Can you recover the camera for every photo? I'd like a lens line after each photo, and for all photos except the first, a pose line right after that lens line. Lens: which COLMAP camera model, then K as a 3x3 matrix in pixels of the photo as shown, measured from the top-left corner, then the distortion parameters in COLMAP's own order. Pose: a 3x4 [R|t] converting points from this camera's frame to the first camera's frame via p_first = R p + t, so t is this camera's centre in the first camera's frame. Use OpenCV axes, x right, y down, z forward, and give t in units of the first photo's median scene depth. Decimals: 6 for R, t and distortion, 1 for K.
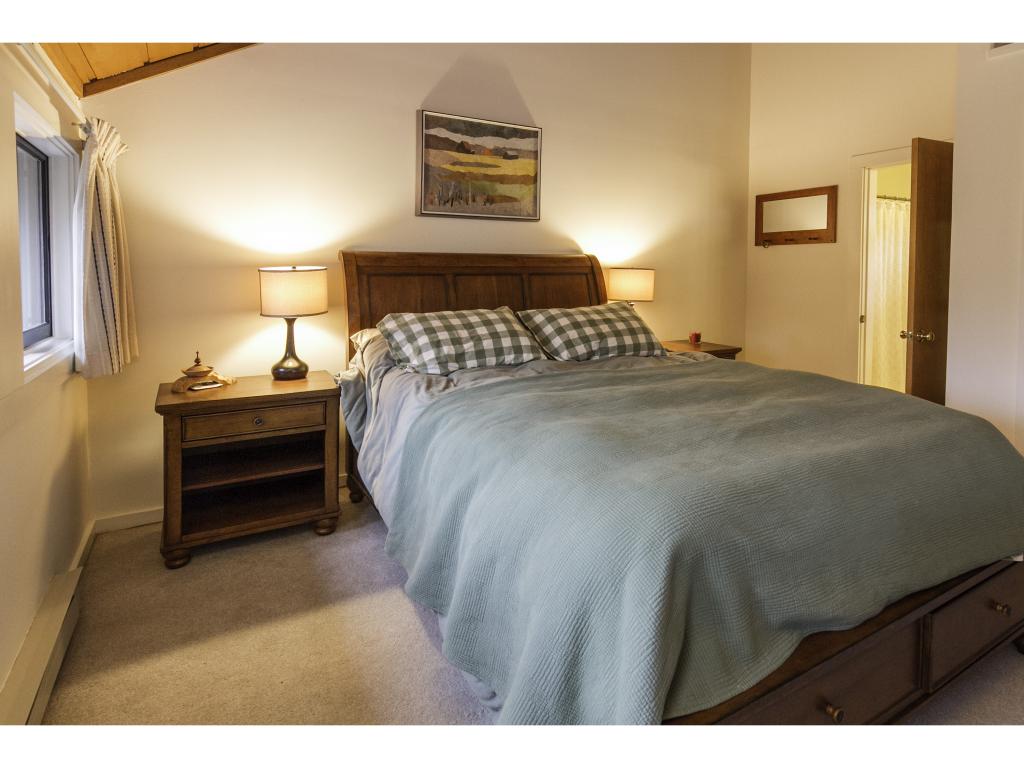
lens RADIAL K [[551.5, 0, 509.7], [0, 551.5, 382.7], [0, 0, 1]] dist [-0.002899, -0.000922]
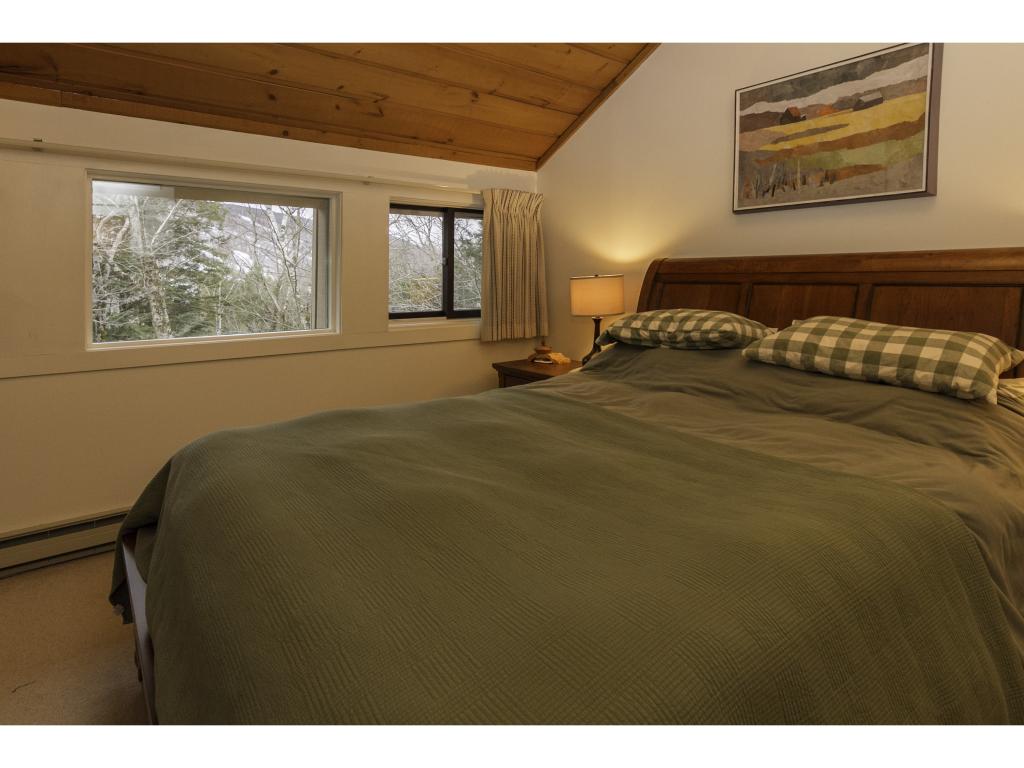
lens RADIAL K [[551.5, 0, 509.7], [0, 551.5, 382.7], [0, 0, 1]] dist [-0.002899, -0.000922]
pose [[0.149487, 0.179938, -0.972253, 0.651795], [-0.199544, 0.968560, 0.148574, -0.105644], [0.968419, 0.171797, 0.180693, 0.545650]]
